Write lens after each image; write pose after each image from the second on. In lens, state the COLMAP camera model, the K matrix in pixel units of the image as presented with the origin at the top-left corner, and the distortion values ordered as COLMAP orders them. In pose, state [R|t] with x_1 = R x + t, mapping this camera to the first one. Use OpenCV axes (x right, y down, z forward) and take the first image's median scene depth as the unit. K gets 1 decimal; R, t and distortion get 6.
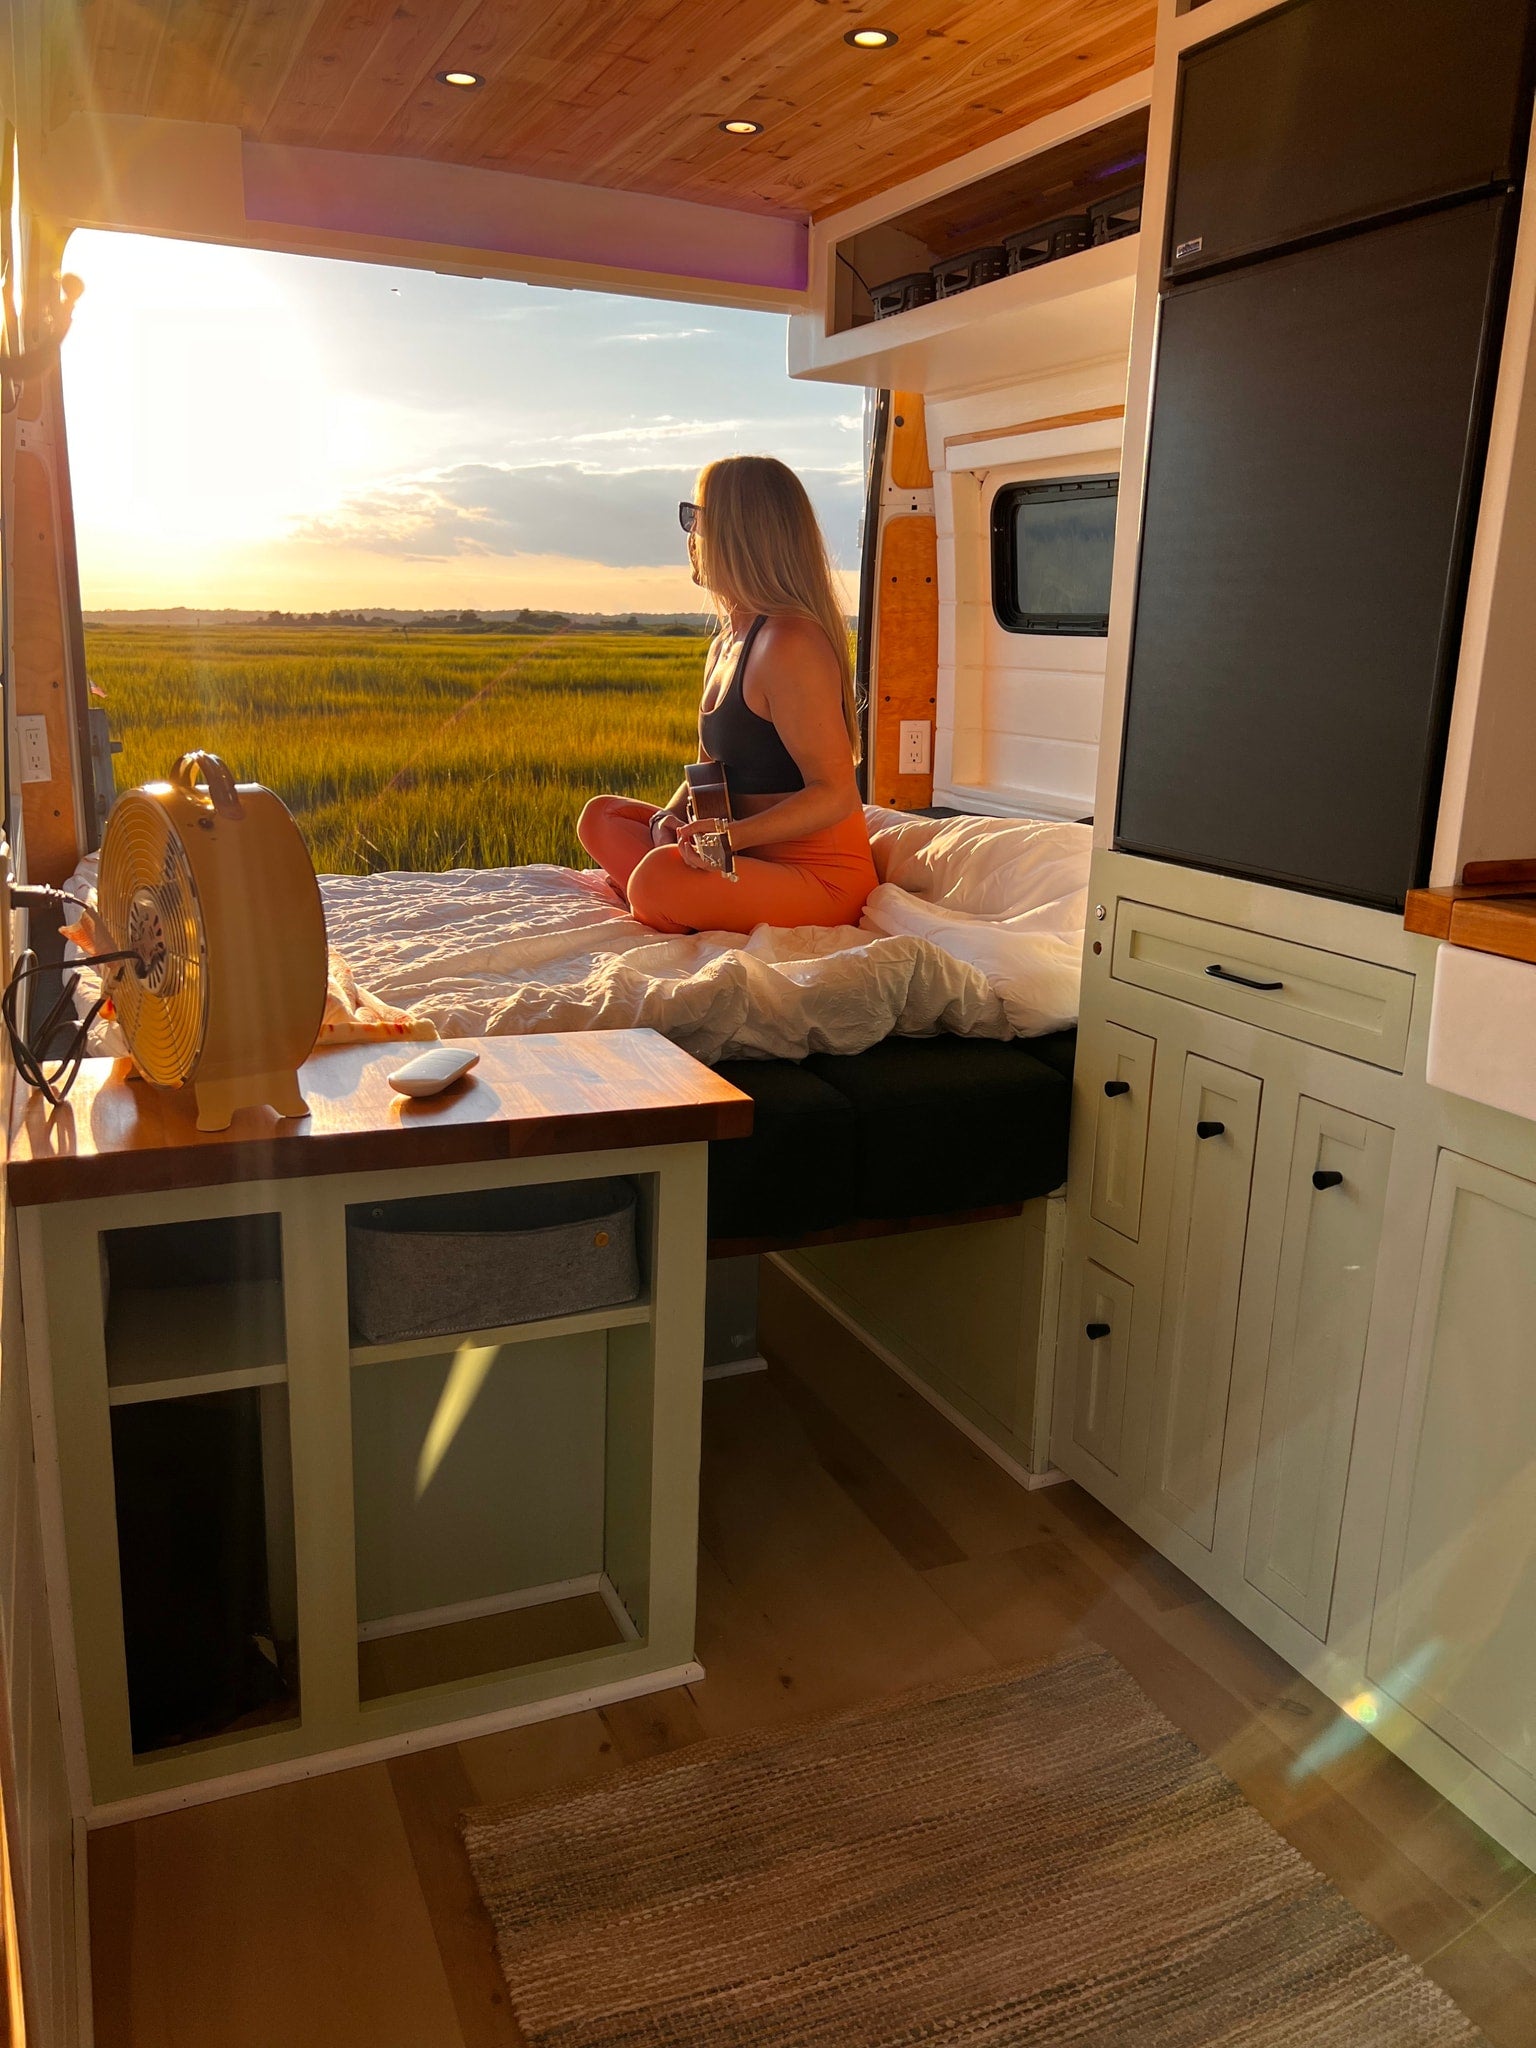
lens RADIAL K [[1553.2, 0, 768.0], [0, 1553.2, 1024.0], [0, 0, 1]] dist [0.090699, -0.152028]
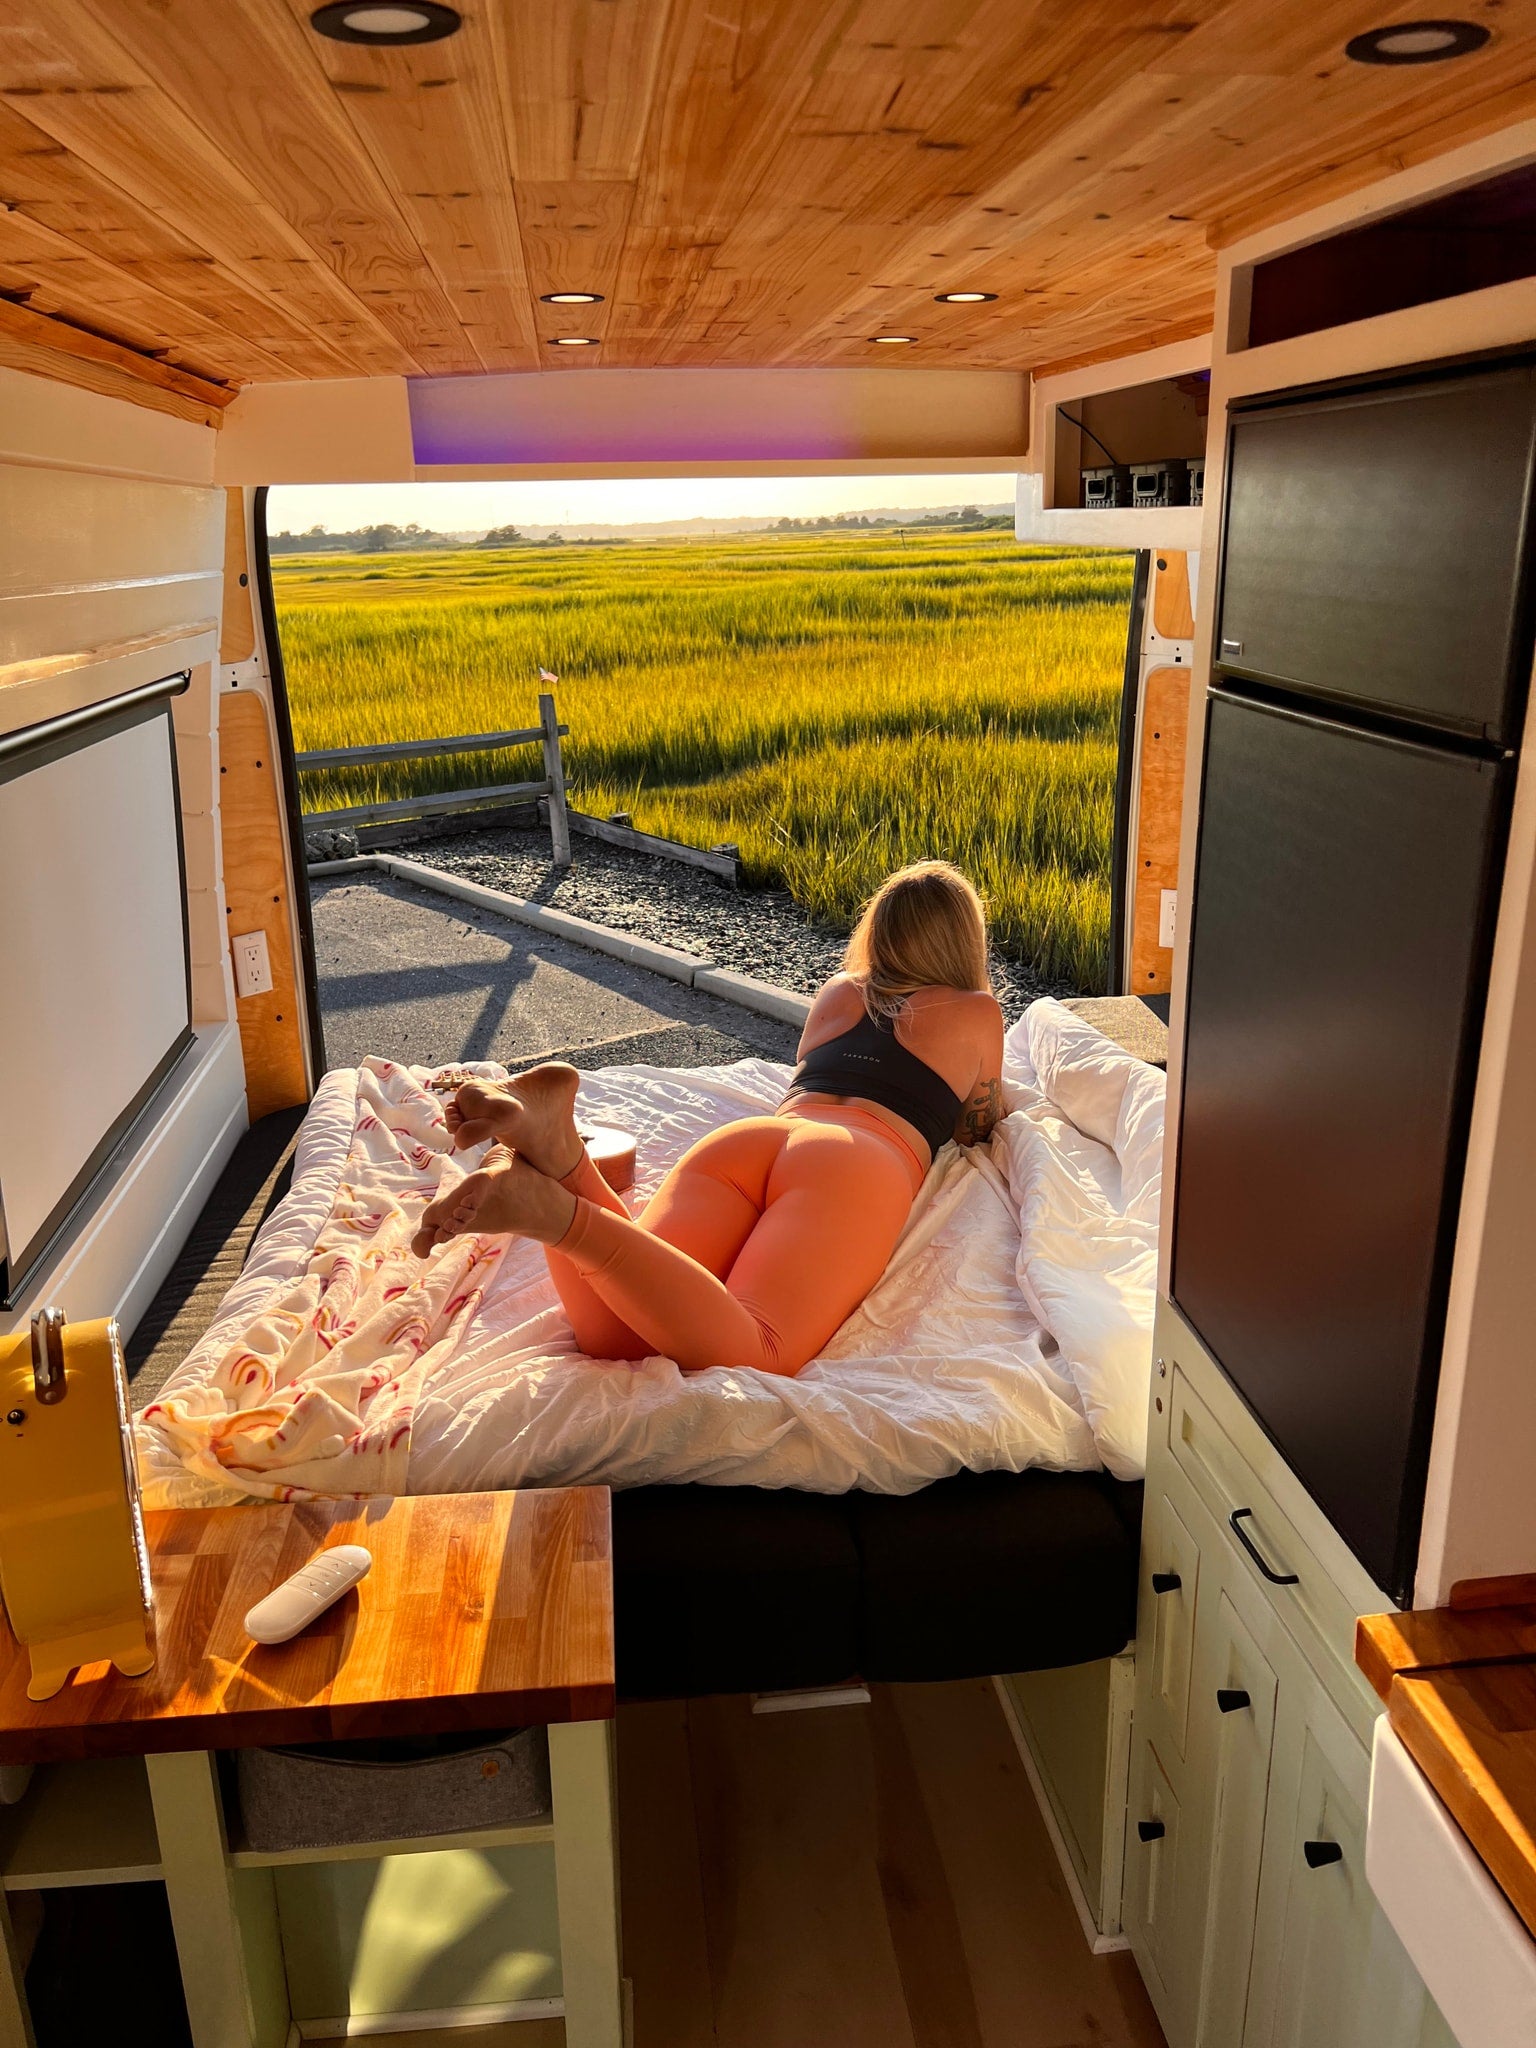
lens RADIAL K [[1553.2, 0, 768.0], [0, 1553.2, 1024.0], [0, 0, 1]] dist [0.090699, -0.152028]
pose [[0.952844, 0.050174, -0.299284, 0.160404], [-0.031471, 0.997257, 0.066991, -0.193128], [0.301824, -0.054413, 0.951810, 0.090540]]
